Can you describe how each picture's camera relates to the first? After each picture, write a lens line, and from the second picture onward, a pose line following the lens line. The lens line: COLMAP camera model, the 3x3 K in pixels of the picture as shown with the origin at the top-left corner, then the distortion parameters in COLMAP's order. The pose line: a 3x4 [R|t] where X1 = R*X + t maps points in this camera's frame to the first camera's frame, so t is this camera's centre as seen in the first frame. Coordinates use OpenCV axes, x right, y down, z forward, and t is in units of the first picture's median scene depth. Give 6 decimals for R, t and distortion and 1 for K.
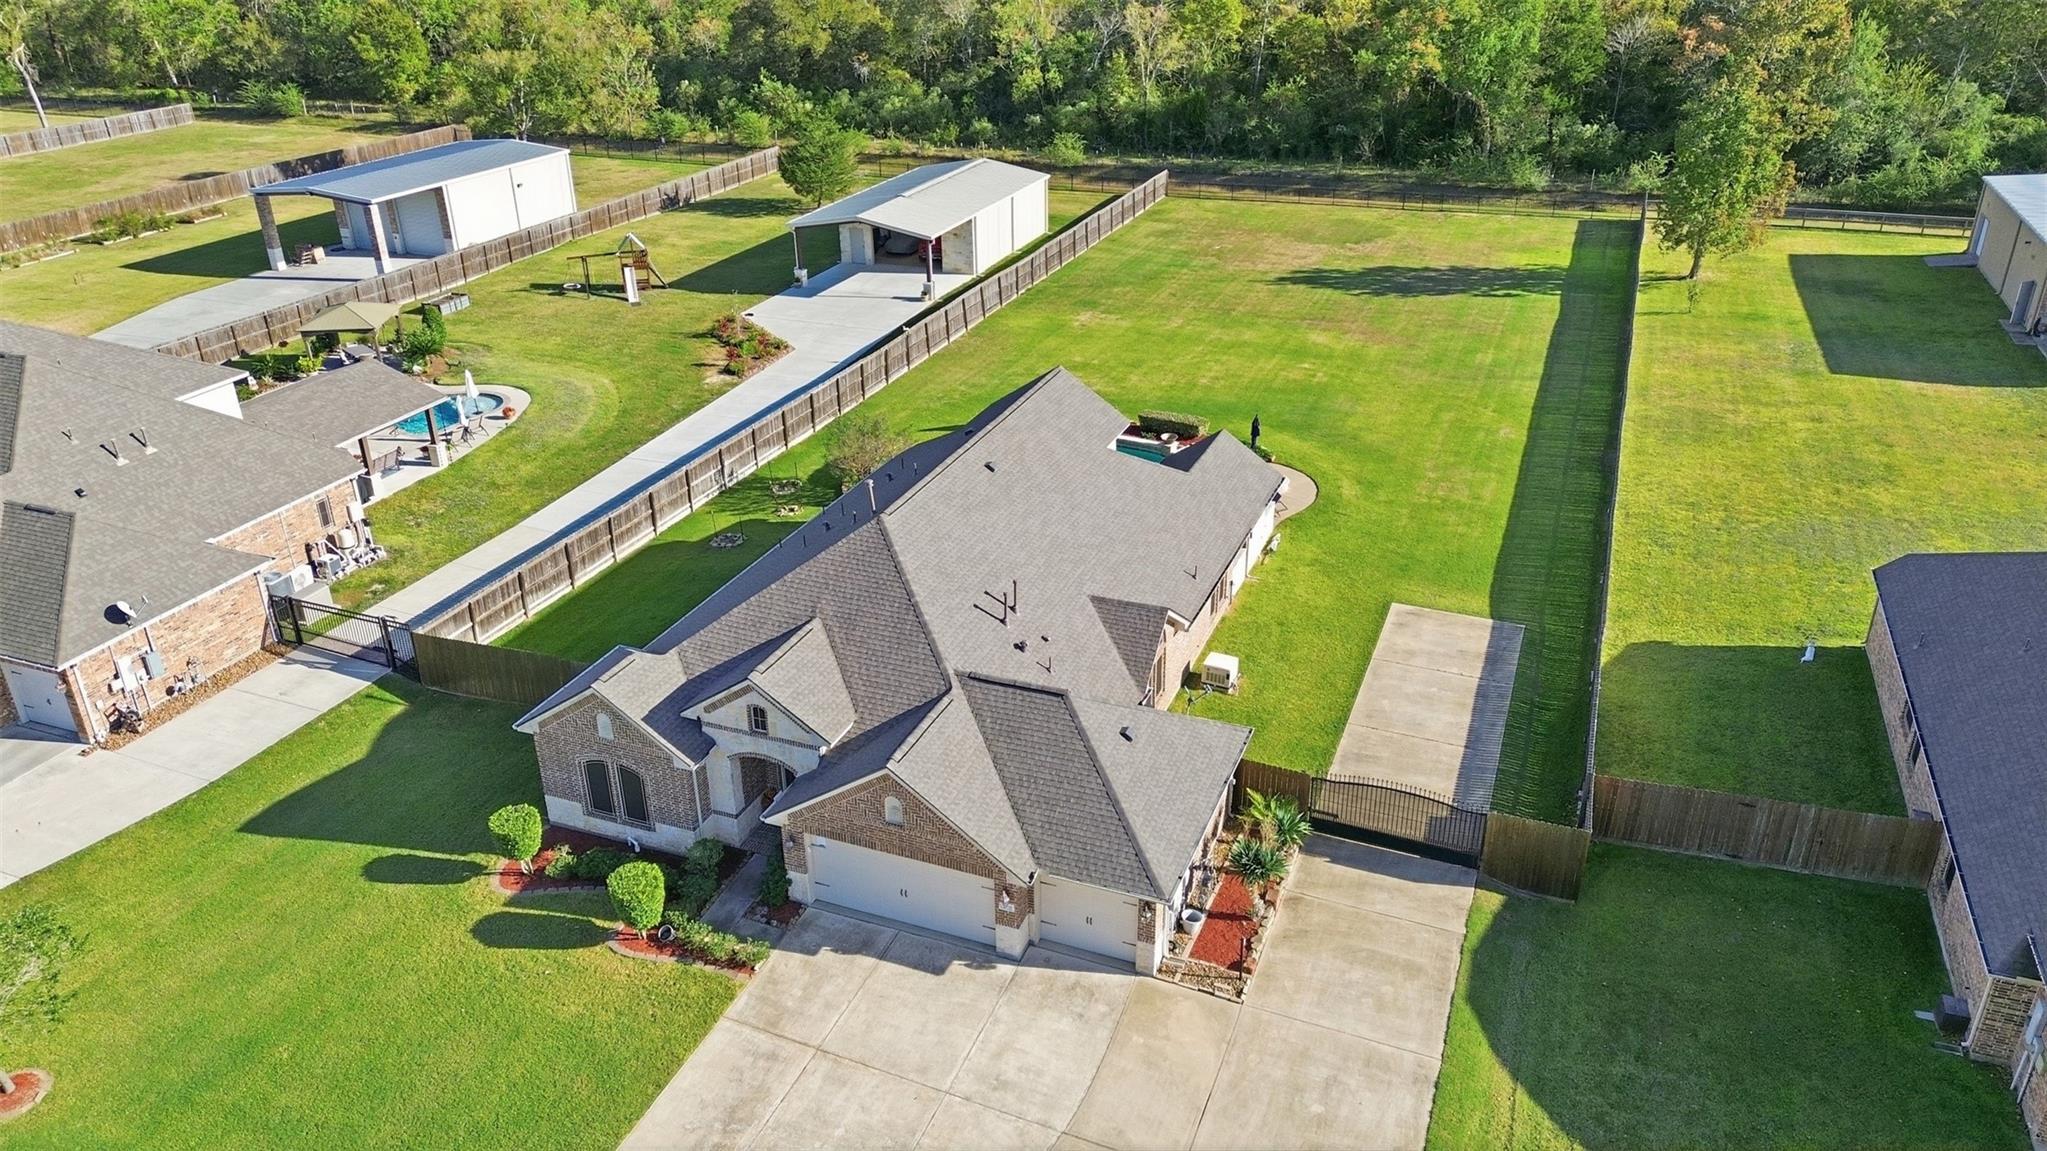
lens RADIAL K [[1448.3, 0, 1023.0], [0, 1448.3, 565.3], [0, 0, 1]] dist [0.068477, -0.060626]
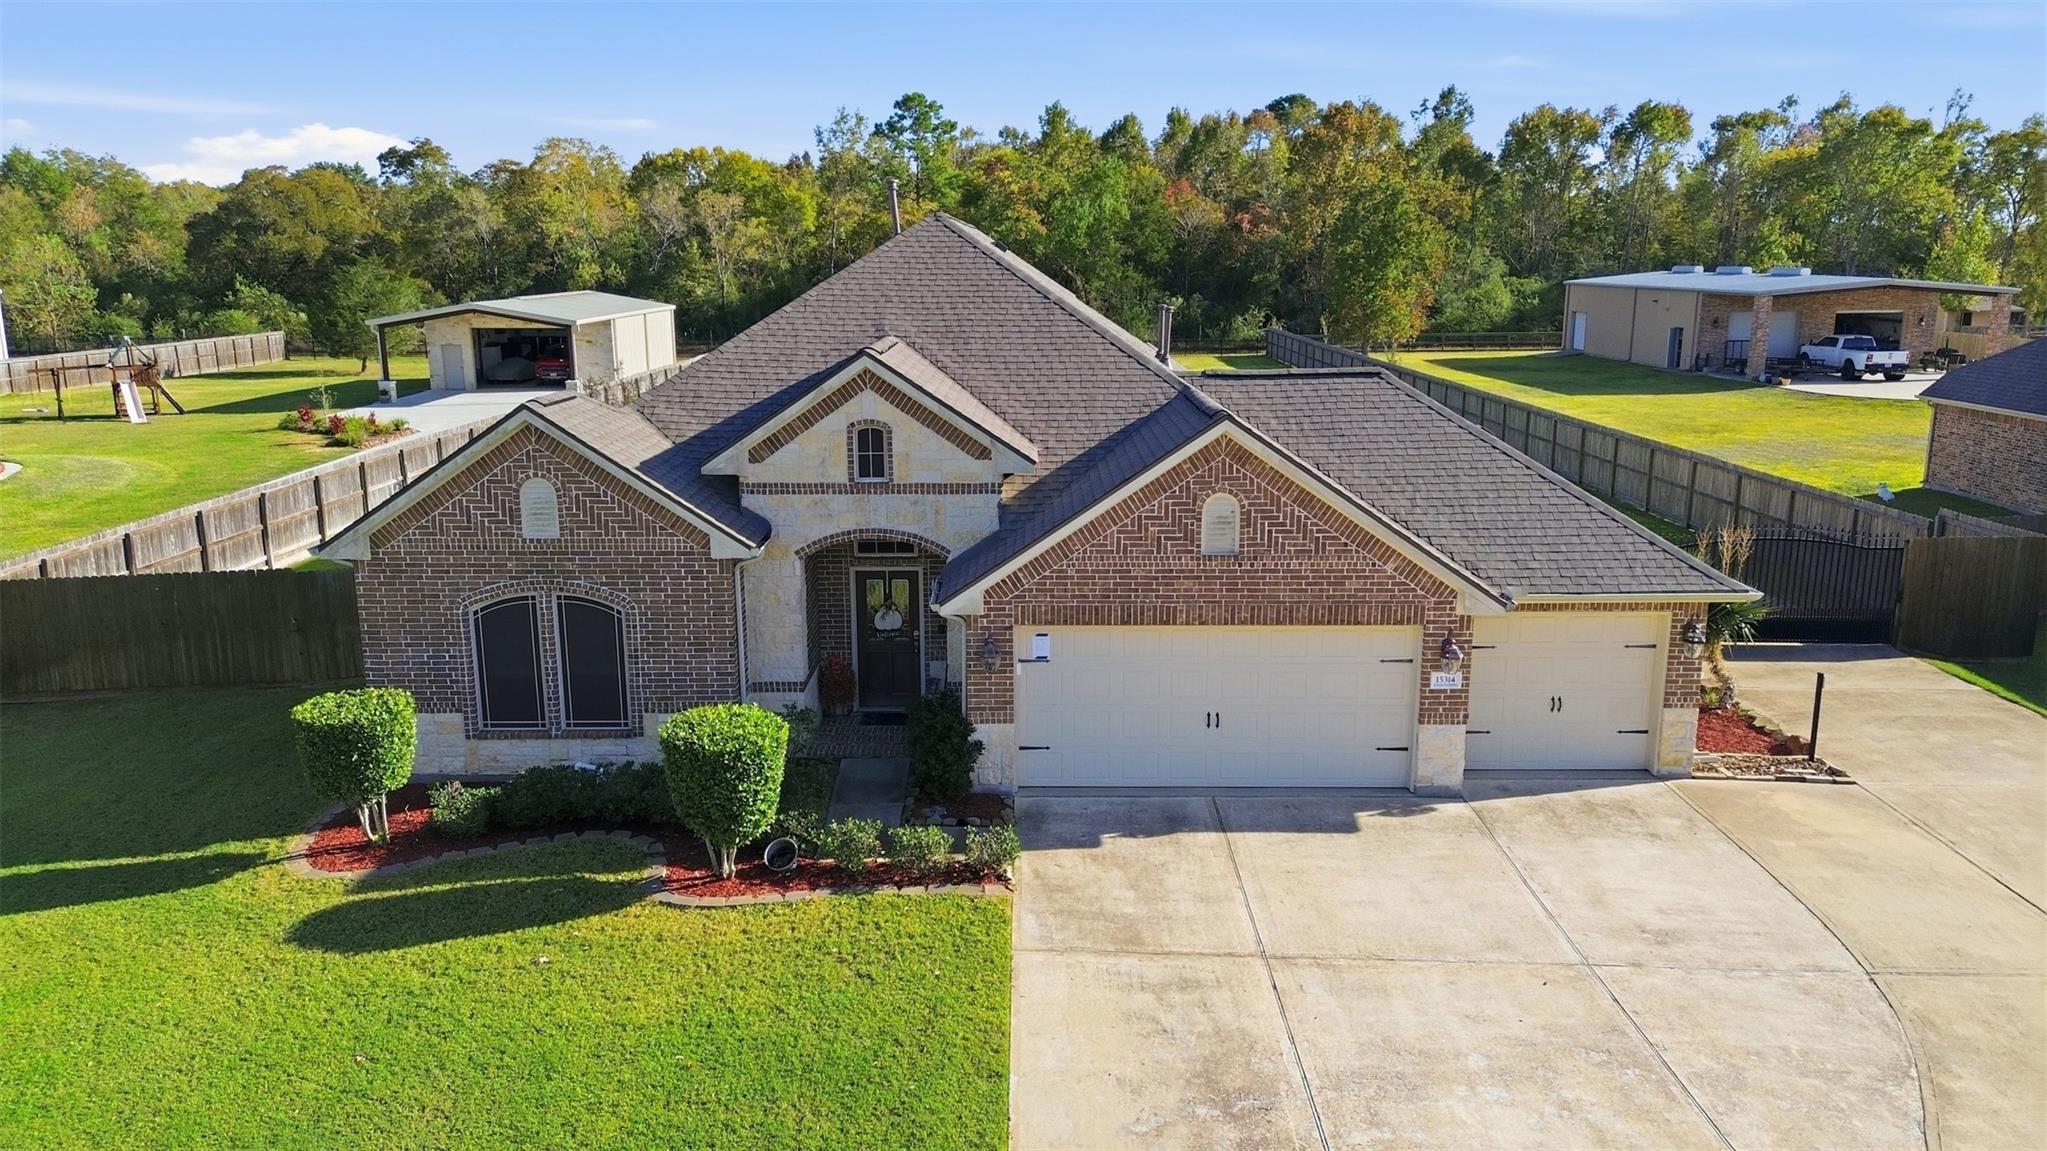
lens RADIAL K [[1448.3, 0, 1024.5], [0, 1448.3, 568.3], [0, 0, 1]] dist [0.068477, -0.060626]
pose [[0.927963, -0.069452, 0.366143, -0.206481], [0.154814, 0.965537, -0.209215, 0.167897], [-0.338994, 0.250827, 0.906735, 0.329746]]
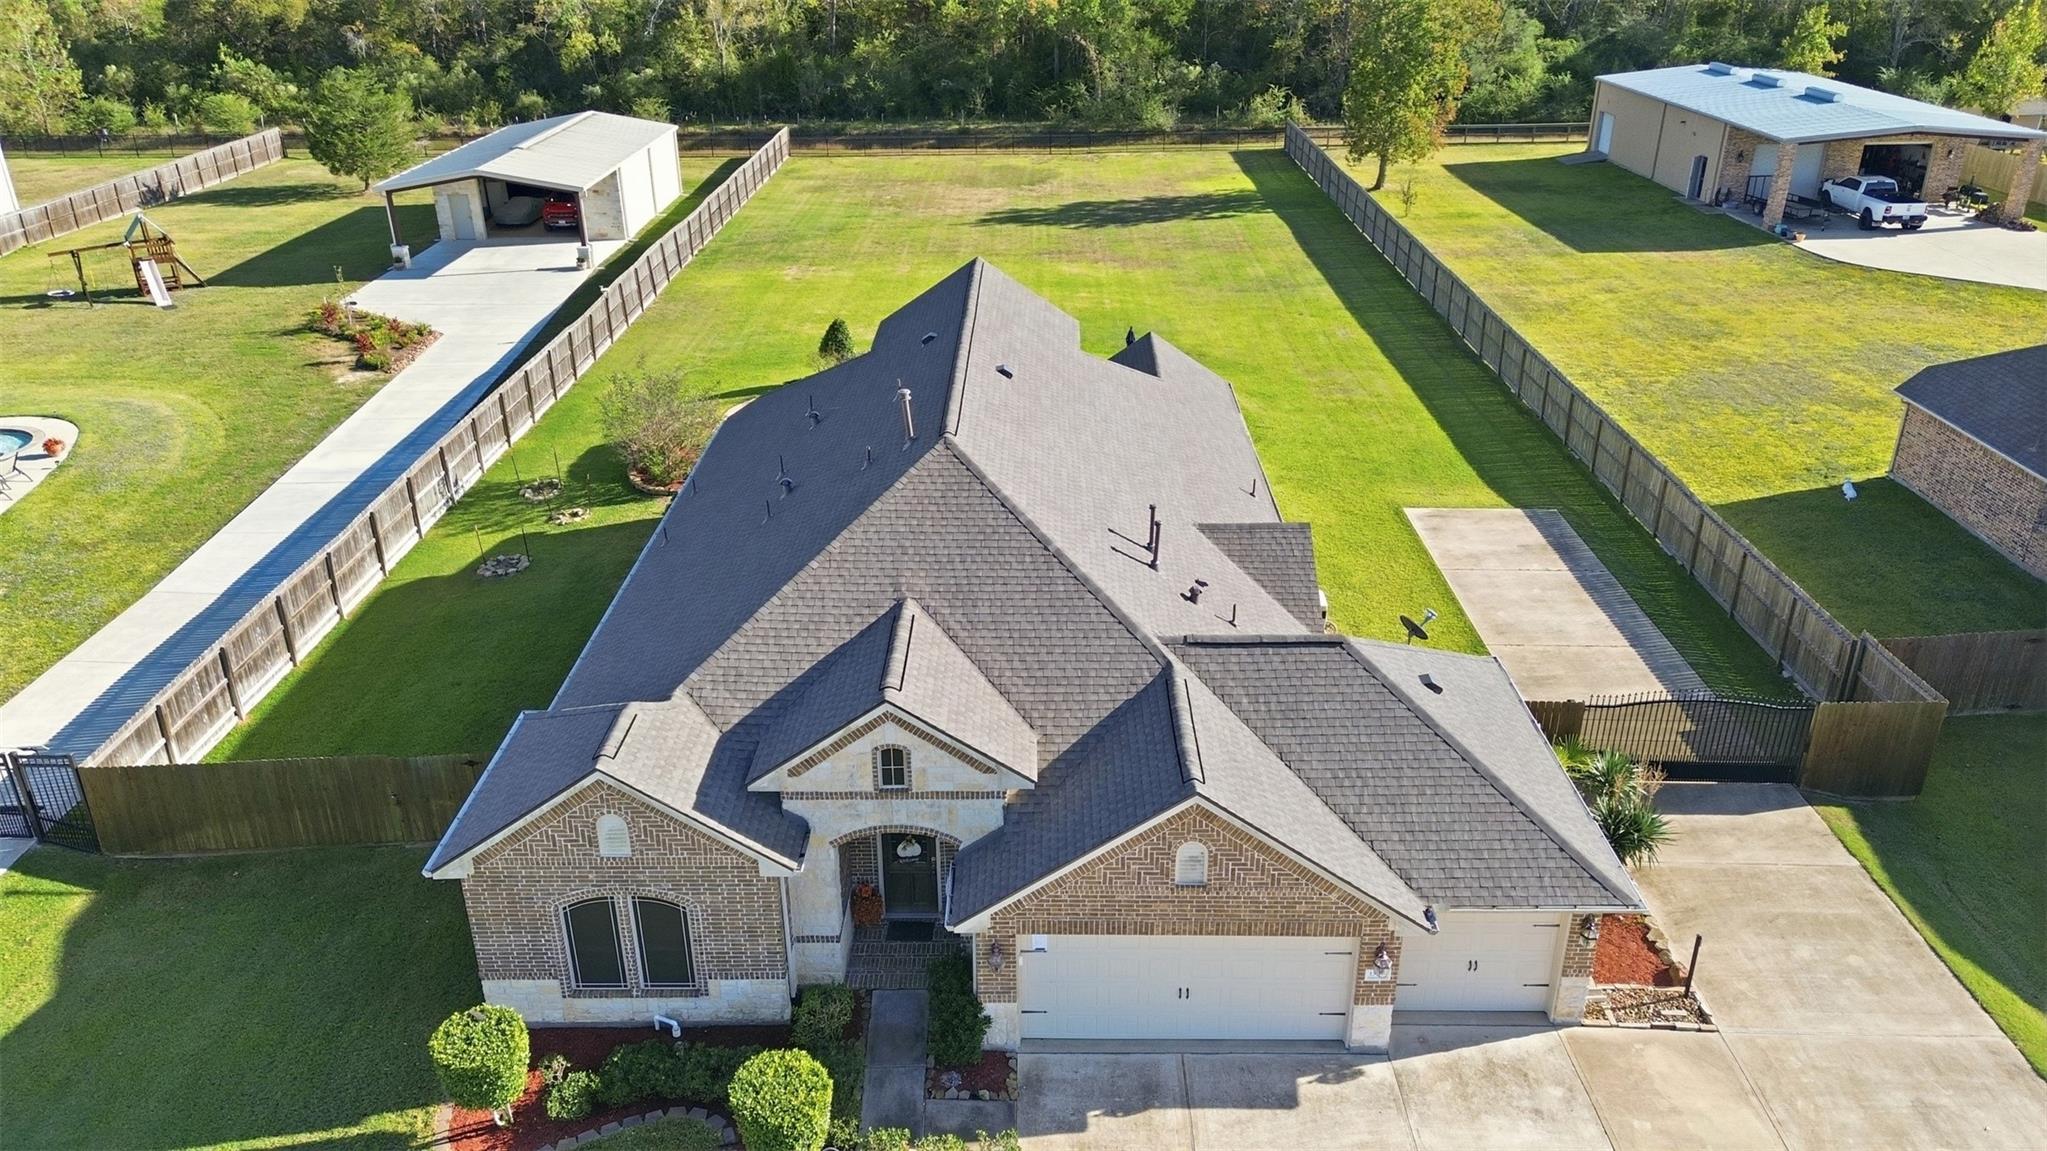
lens RADIAL K [[1448.3, 0, 1024.5], [0, 1448.3, 568.5], [0, 0, 1]] dist [0.068477, -0.060626]
pose [[0.931079, -0.149186, 0.332921, -0.203438], [0.155505, 0.987805, 0.007747, 0.017456], [-0.330016, 0.044558, 0.942923, 0.259250]]
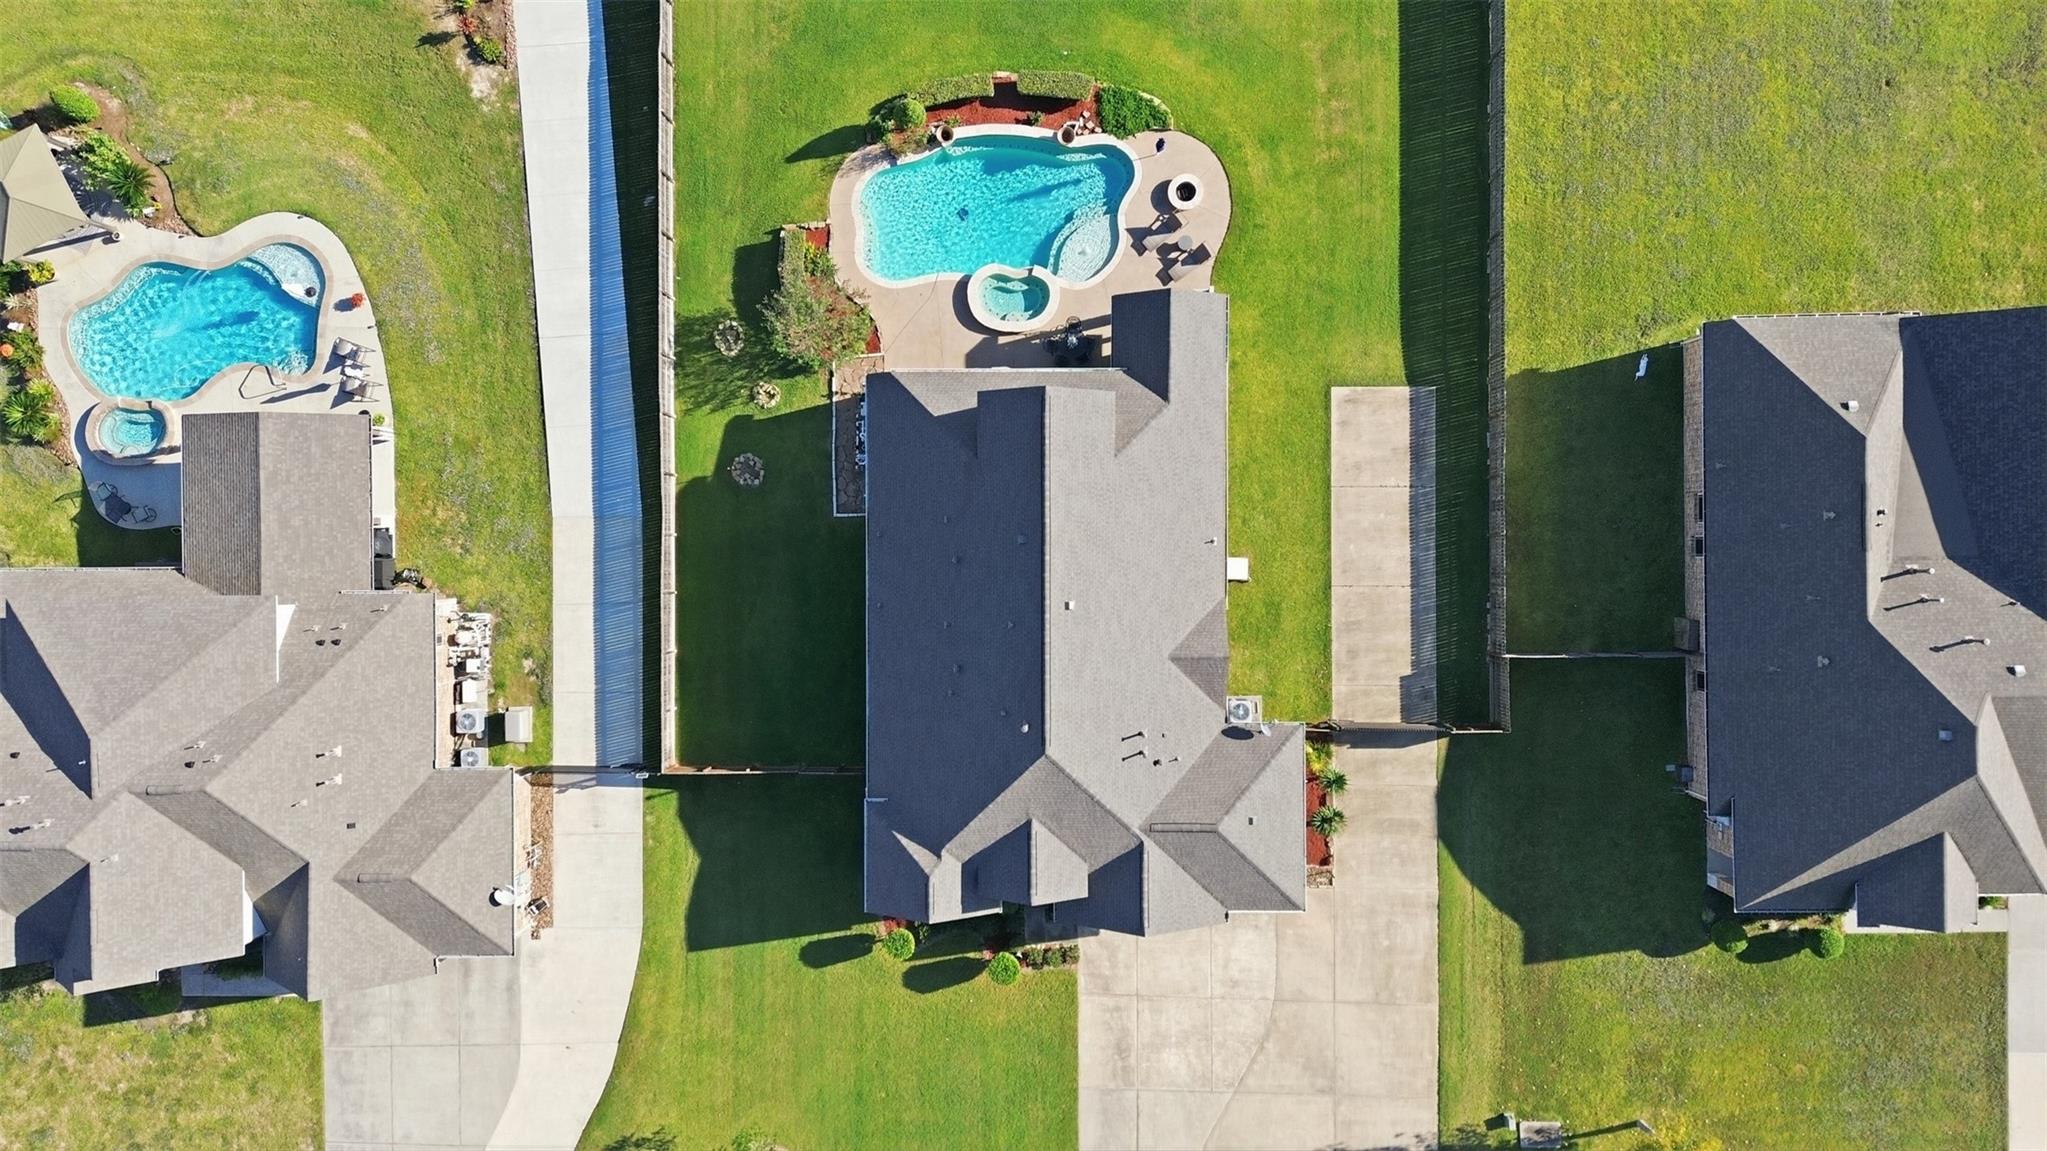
lens RADIAL K [[1448.3, 0, 1021.2], [0, 1448.3, 561.8], [0, 0, 1]] dist [0.068477, -0.060626]
pose [[0.925920, -0.377663, -0.006560, -0.029694], [0.170165, 0.401566, 0.899883, -0.940126], [-0.337219, -0.834335, 0.436083, 0.388138]]
